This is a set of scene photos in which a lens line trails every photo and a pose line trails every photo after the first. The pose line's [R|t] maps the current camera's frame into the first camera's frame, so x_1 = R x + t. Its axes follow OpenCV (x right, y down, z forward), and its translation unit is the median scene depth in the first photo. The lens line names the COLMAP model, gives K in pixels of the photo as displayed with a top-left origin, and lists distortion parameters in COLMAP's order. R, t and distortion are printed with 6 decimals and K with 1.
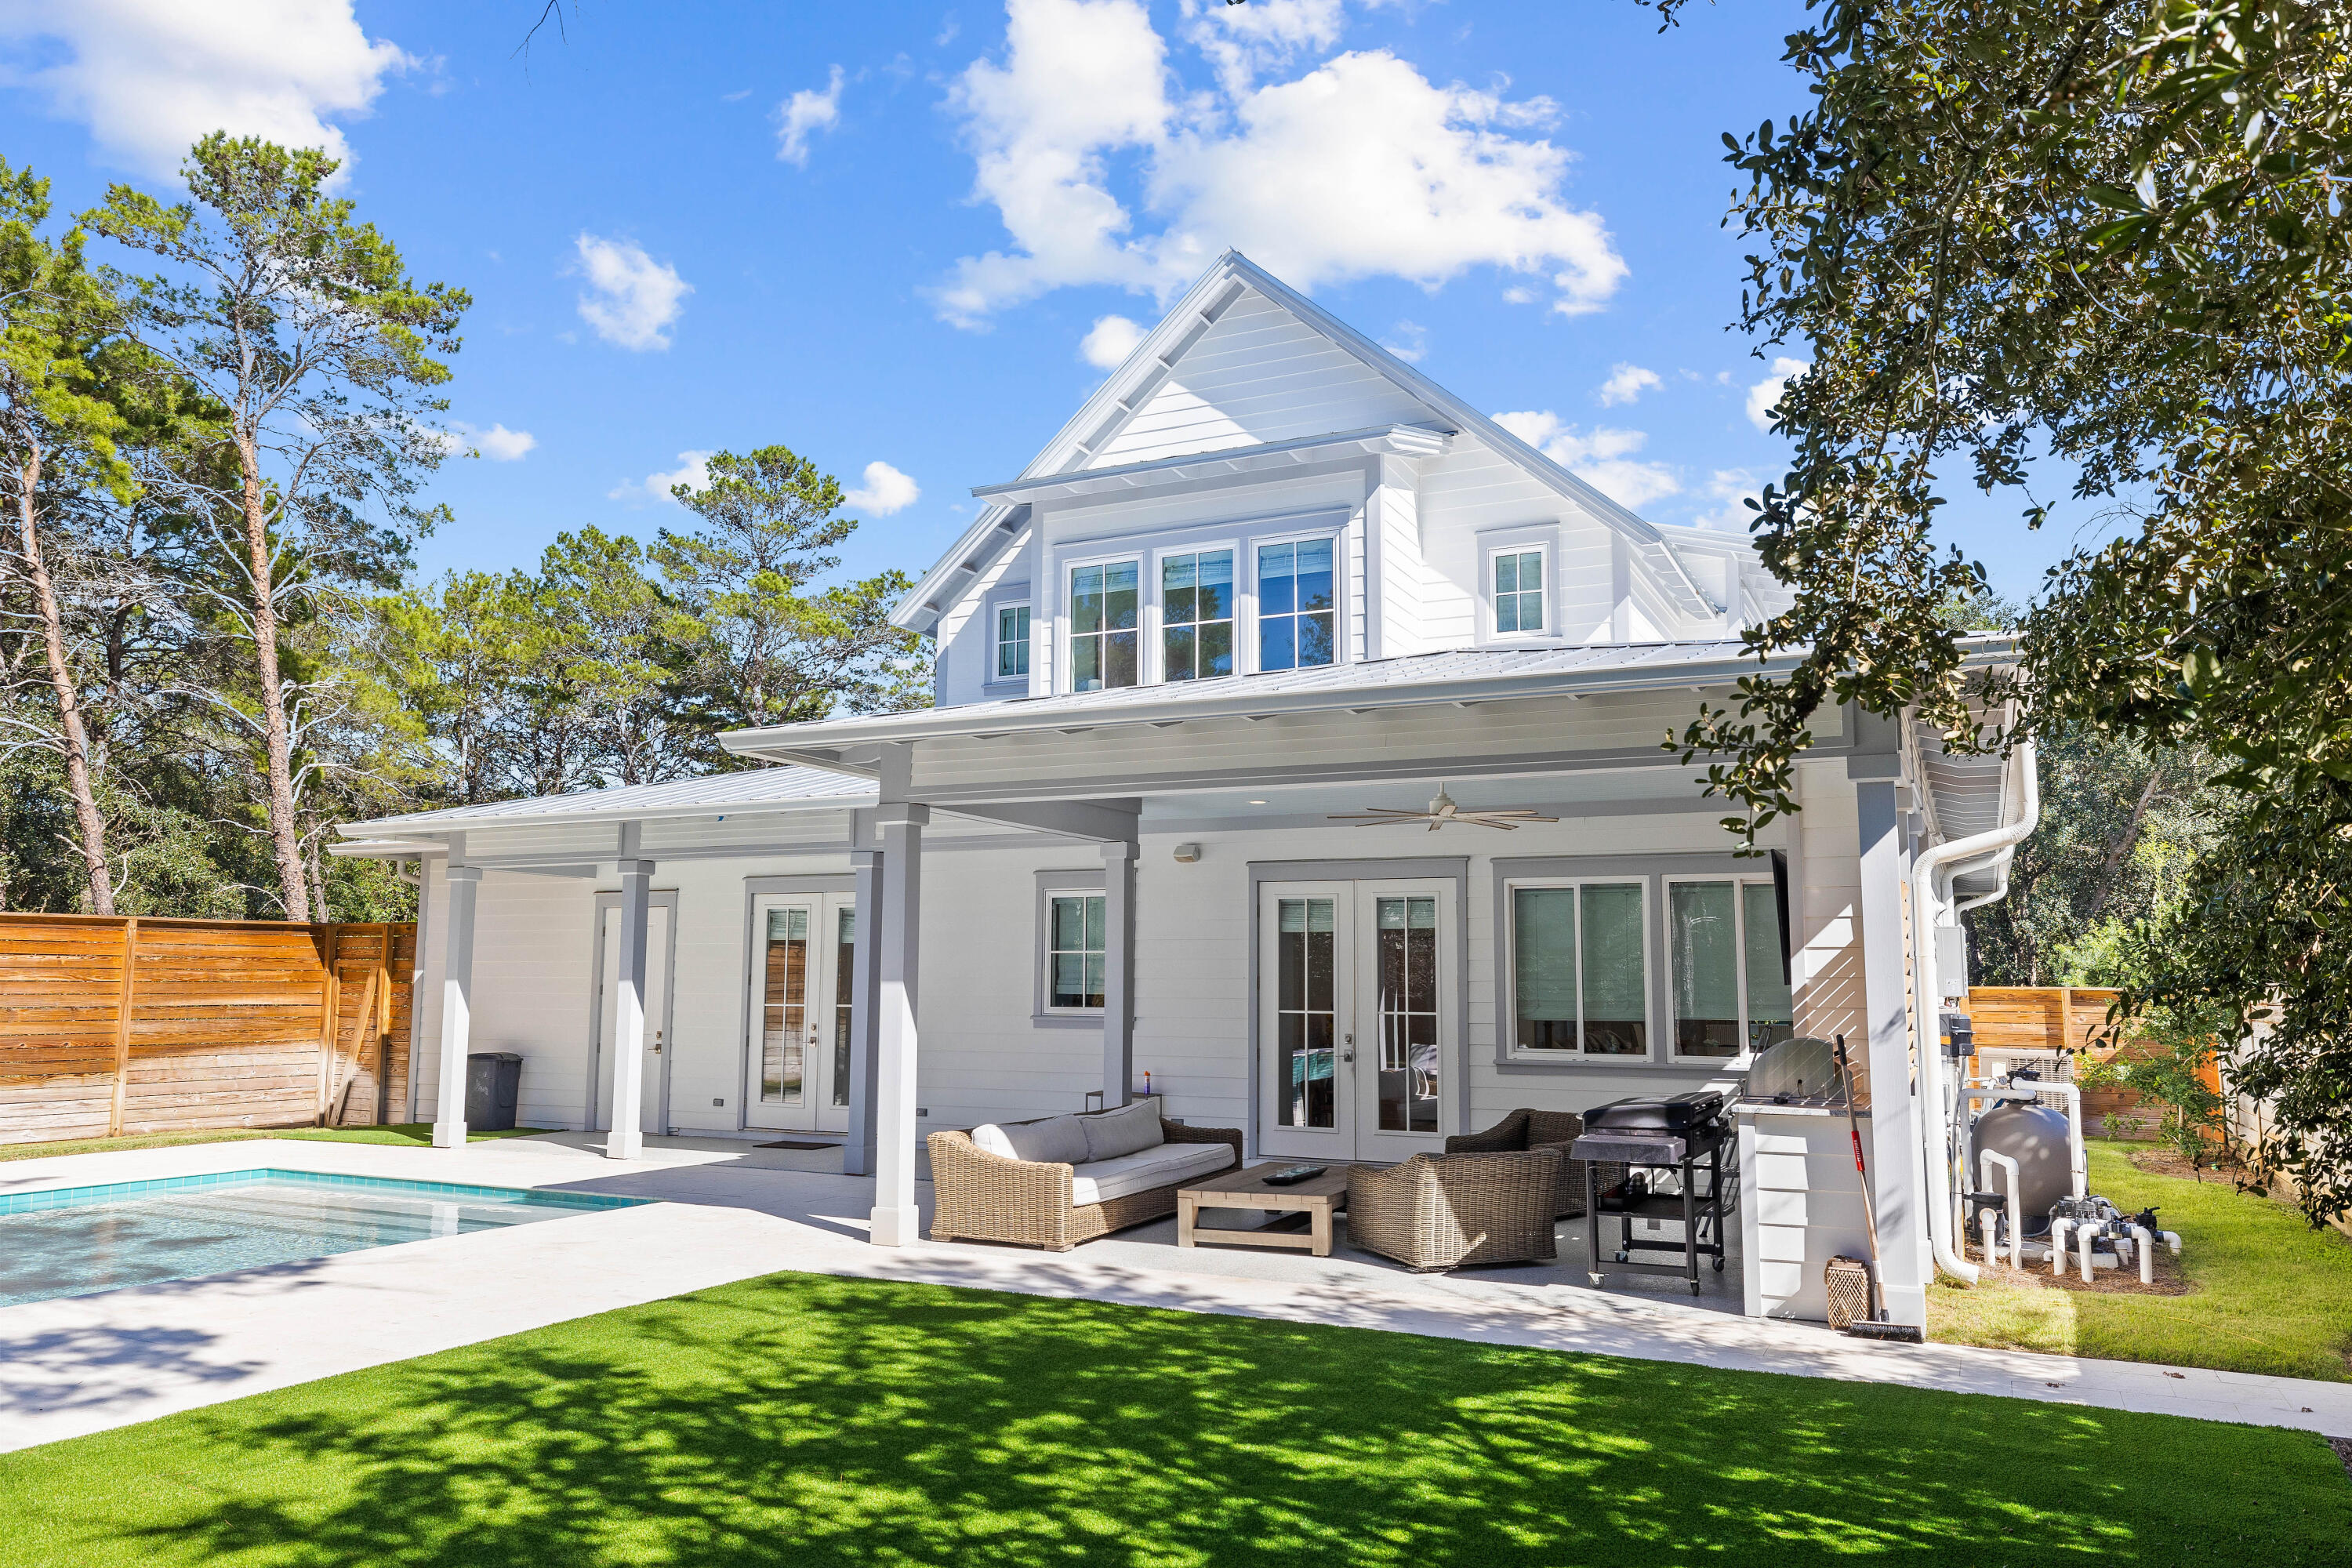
lens RADIAL K [[1644.3, 0, 1171.8], [0, 1644.3, 787.6], [0, 0, 1]] dist [-0.003776, 0.011238]
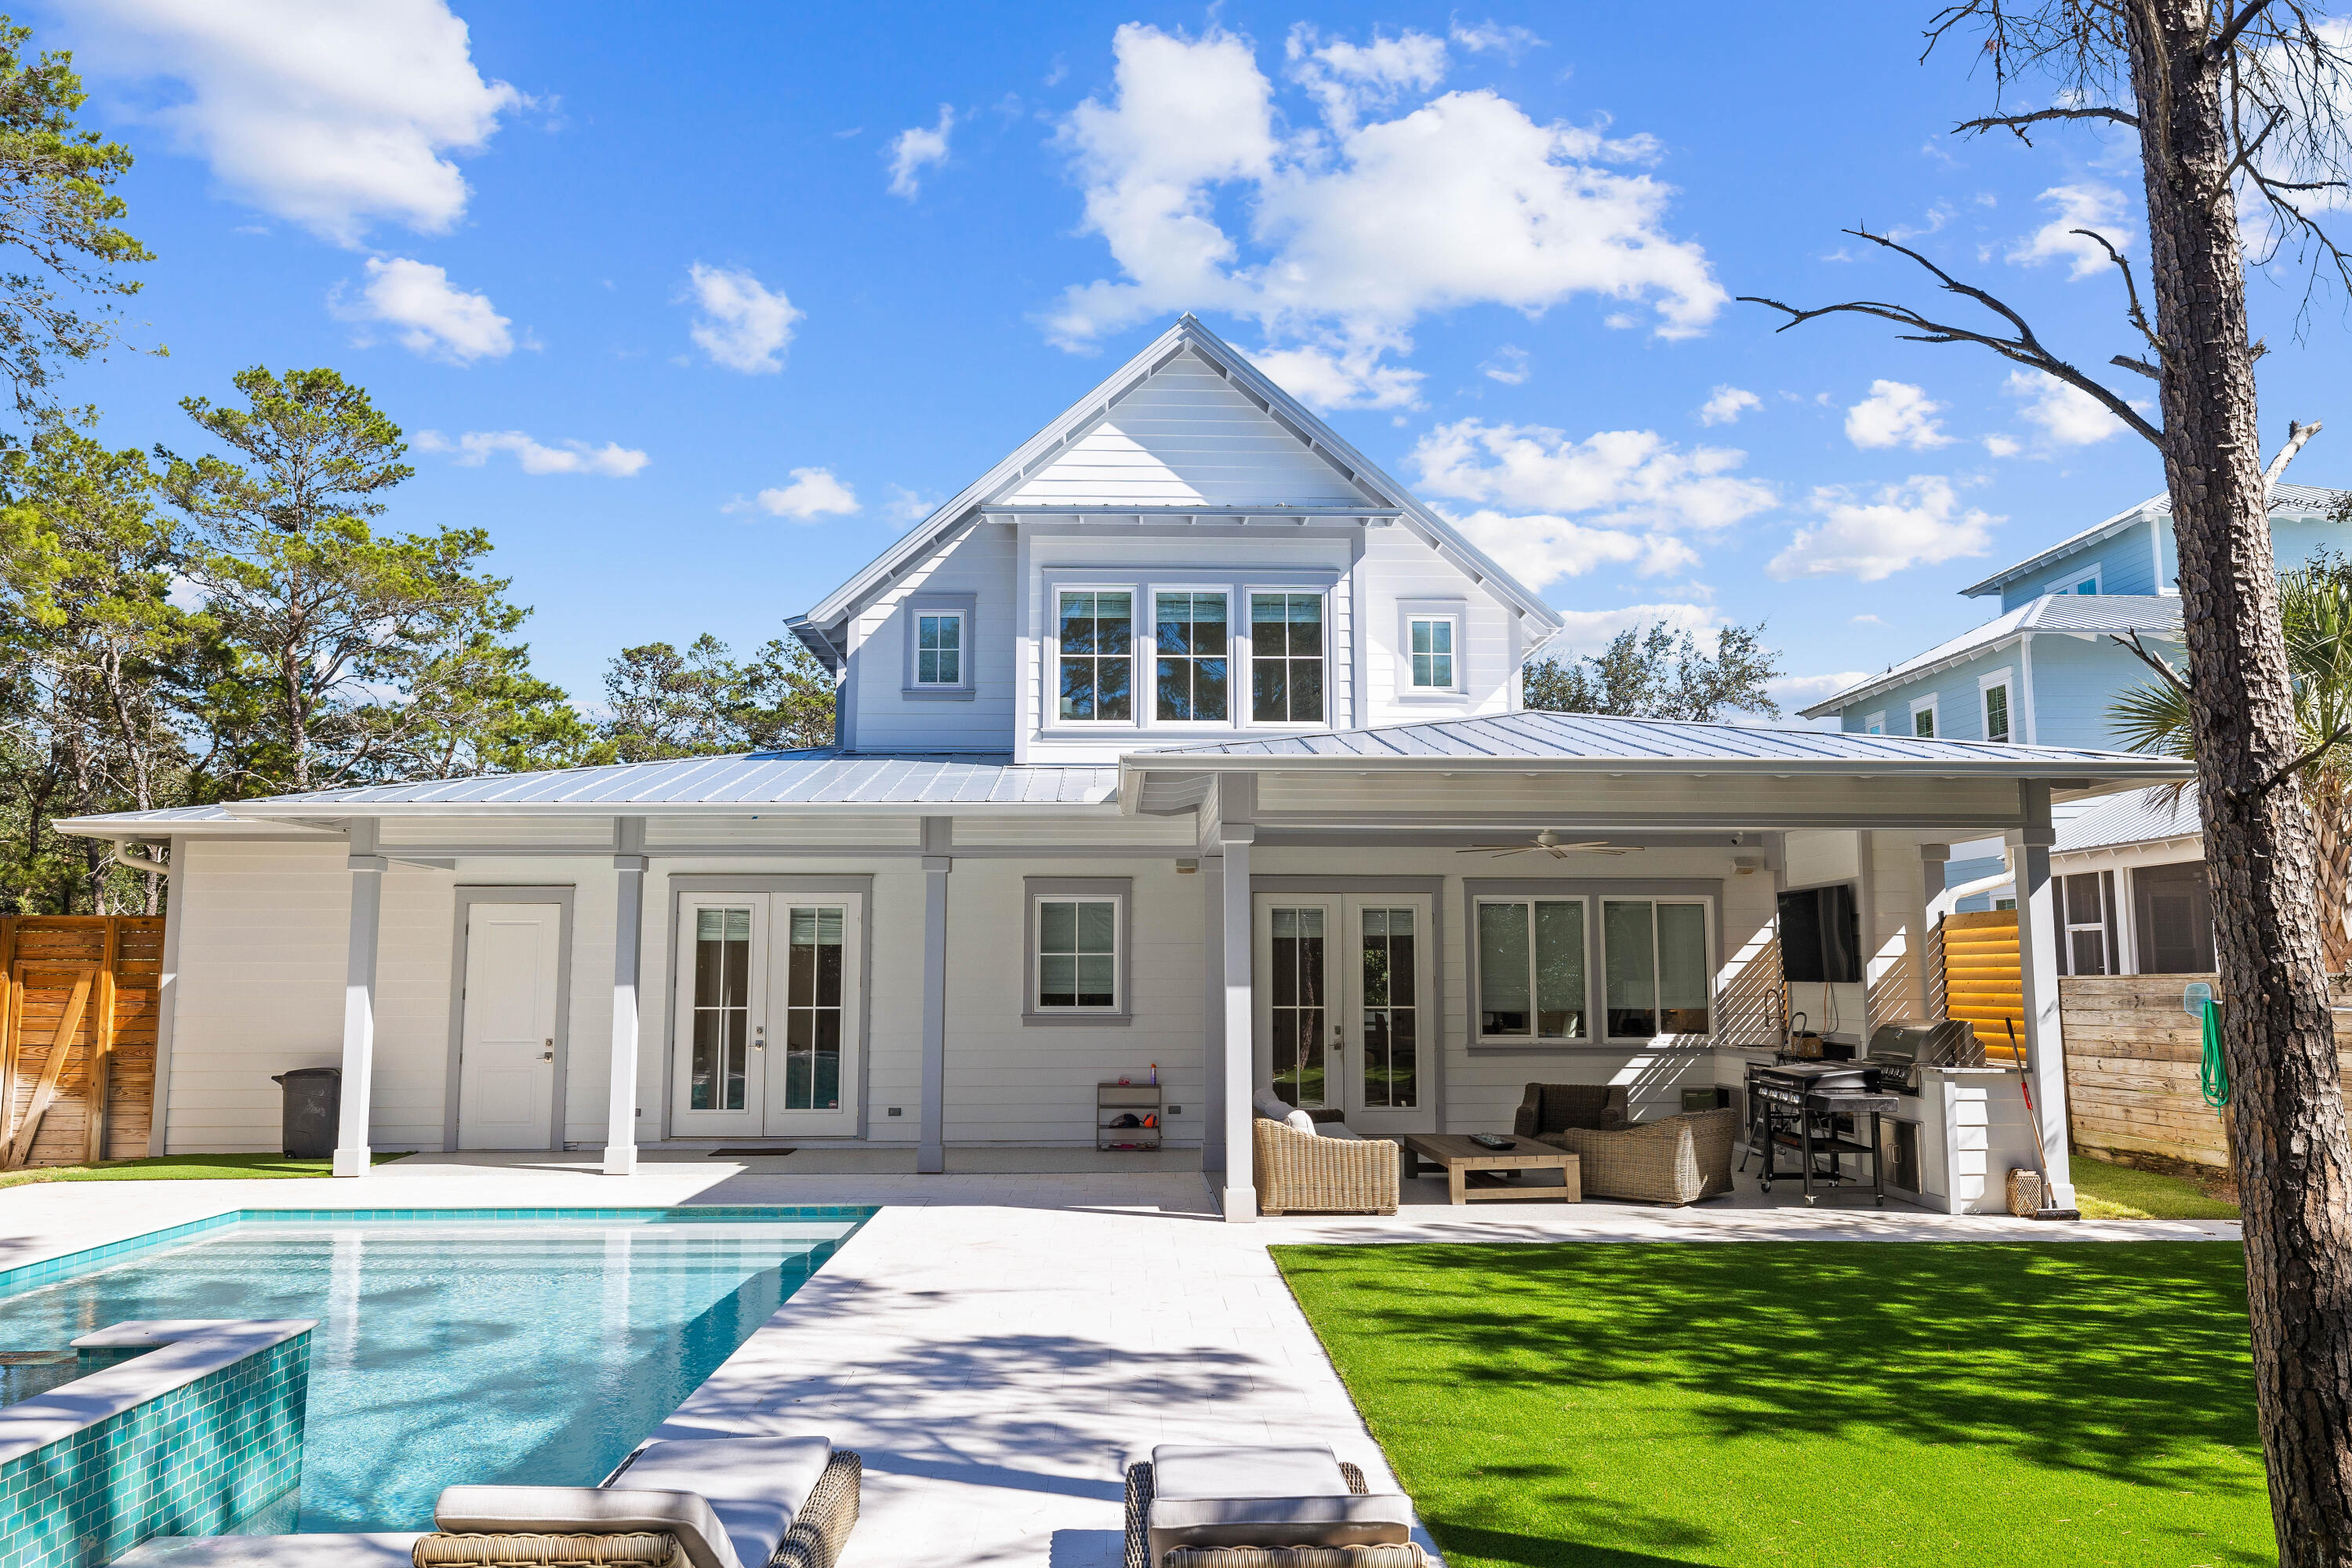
lens RADIAL K [[1644.3, 0, 1169.8], [0, 1644.3, 798.6], [0, 0, 1]] dist [-0.003776, 0.011238]
pose [[0.884034, 0.044992, 0.465252, -0.527857], [-0.049926, 0.998751, -0.001719, -0.002433], [-0.464748, -0.021709, 0.885177, 0.031263]]
